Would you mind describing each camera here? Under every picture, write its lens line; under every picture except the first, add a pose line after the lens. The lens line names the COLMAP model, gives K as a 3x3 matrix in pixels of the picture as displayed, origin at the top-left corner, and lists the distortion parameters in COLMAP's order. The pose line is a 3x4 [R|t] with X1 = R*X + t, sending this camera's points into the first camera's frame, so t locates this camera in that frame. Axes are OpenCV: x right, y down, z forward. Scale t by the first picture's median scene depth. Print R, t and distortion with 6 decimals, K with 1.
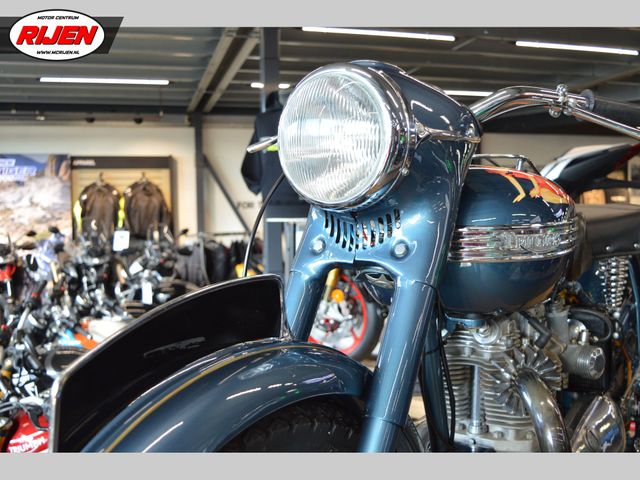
lens RADIAL K [[680.3, 0, 320.0], [0, 680.3, 240.0], [0, 0, 1]] dist [-0.067867, 0.008739]
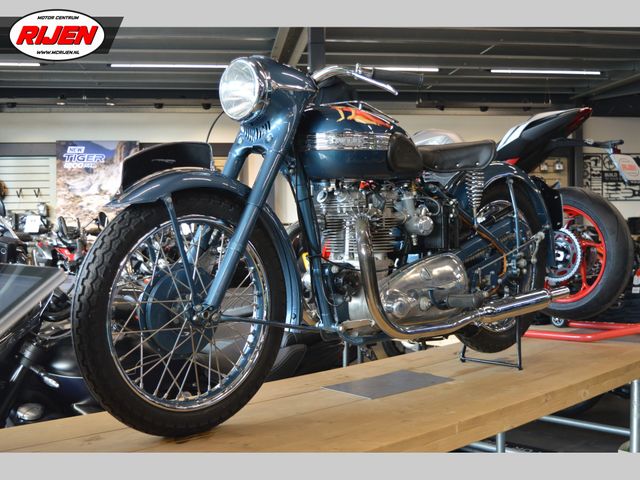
lens RADIAL K [[838.9, 0, 320.0], [0, 838.9, 240.0], [0, 0, 1]] dist [-0.024600, 0.001549]
pose [[0.989605, 0.008509, -0.143562, 0.067818], [-0.011705, 0.999702, -0.021431, 0.040321], [0.143337, 0.022889, 0.989409, -0.170496]]
